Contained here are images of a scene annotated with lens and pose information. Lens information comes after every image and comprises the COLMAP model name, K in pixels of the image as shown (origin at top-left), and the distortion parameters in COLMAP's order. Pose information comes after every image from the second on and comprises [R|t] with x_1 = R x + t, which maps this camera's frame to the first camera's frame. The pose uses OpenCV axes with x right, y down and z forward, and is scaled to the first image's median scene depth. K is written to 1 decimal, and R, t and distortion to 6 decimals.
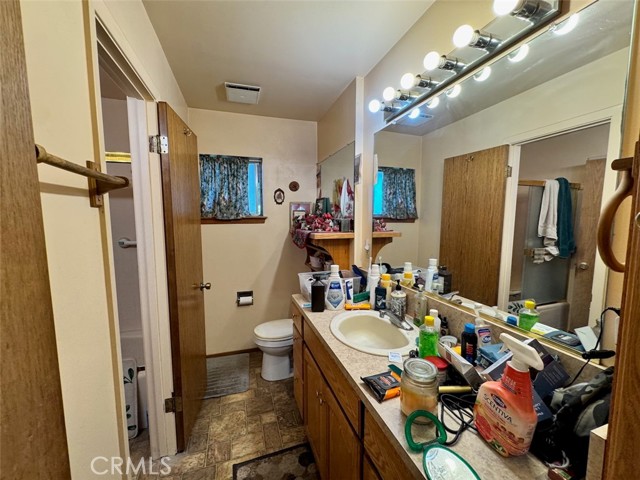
lens RADIAL K [[257.6, 0, 320.8], [0, 257.6, 240.7], [0, 0, 1]] dist [-0.002526, 0.000598]
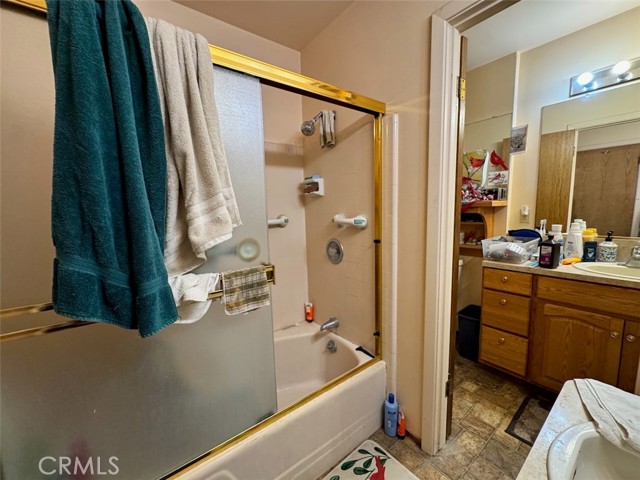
lens RADIAL K [[257.6, 0, 322.3], [0, 257.6, 241.5], [0, 0, 1]] dist [-0.002526, 0.000598]
pose [[0.943499, -0.068057, 0.324313, -0.993920], [0.061052, 0.997630, 0.031740, 0.062011], [-0.325704, -0.010147, 0.945417, 0.244196]]
